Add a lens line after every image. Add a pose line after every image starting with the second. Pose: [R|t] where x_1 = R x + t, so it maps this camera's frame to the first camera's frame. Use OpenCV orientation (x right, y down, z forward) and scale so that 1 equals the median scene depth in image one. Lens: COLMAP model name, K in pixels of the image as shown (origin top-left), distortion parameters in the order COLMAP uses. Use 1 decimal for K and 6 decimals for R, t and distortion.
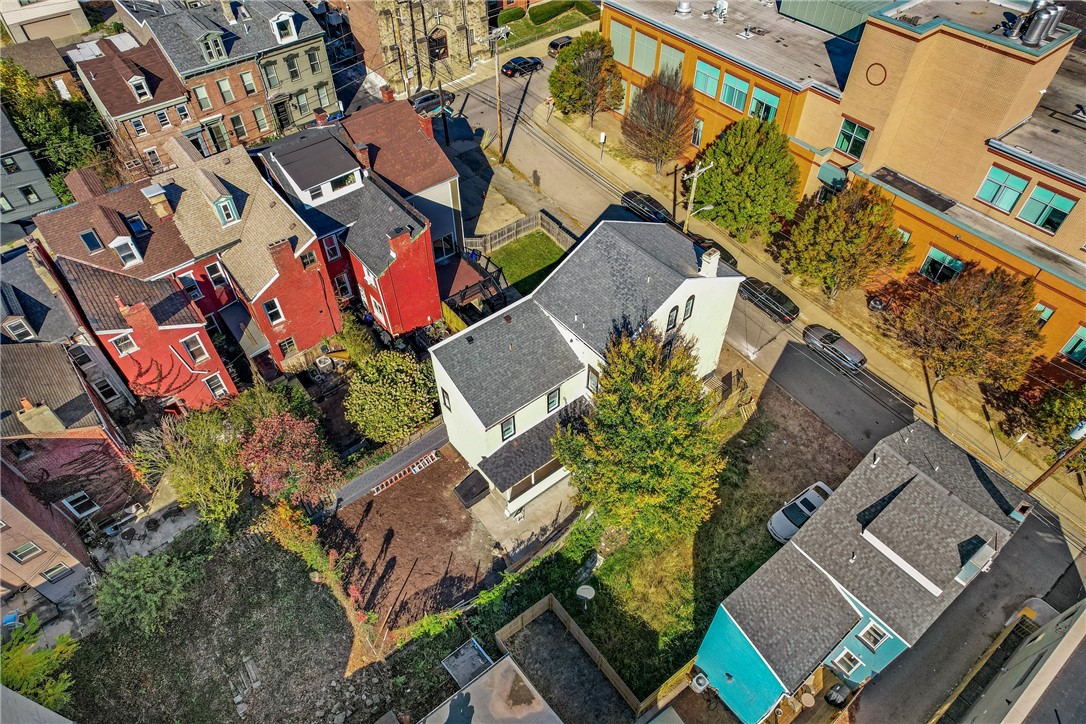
lens RADIAL K [[684.9, 0, 542.3], [0, 684.9, 355.2], [0, 0, 1]] dist [0.005473, 0.009937]
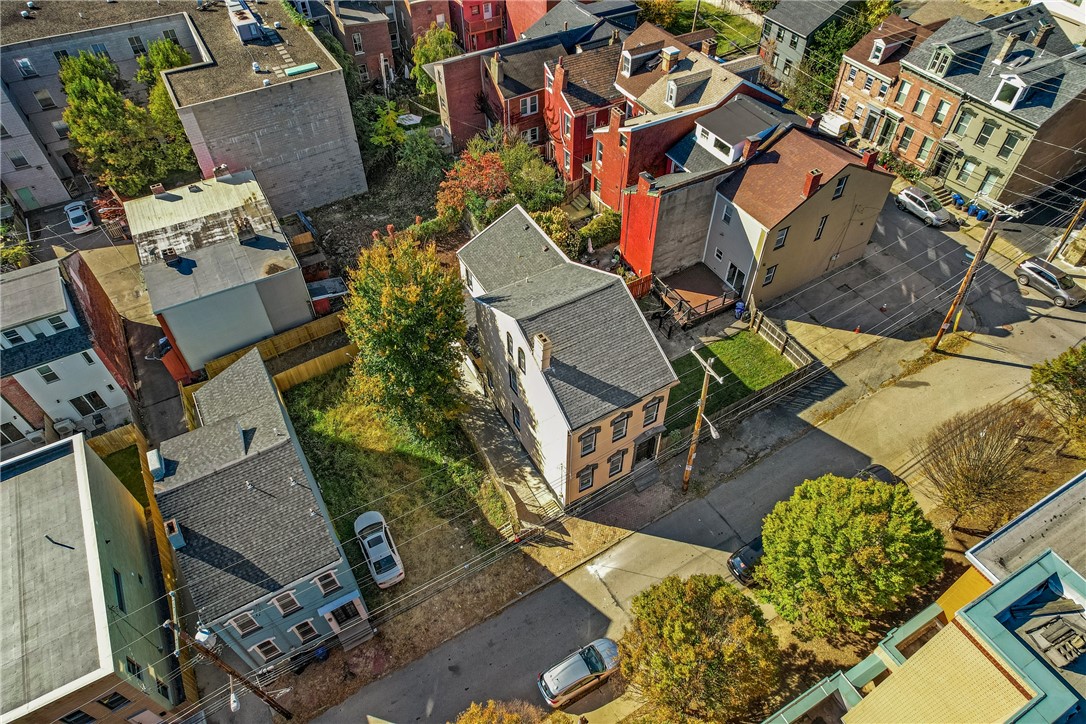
lens RADIAL K [[684.9, 0, 544.8], [0, 684.9, 366.8], [0, 0, 1]] dist [0.005473, 0.009937]
pose [[-0.156770, 0.742528, -0.651211, 0.556139], [-0.732645, 0.354738, 0.580855, -0.426486], [0.662310, 0.568167, 0.488397, 0.367203]]
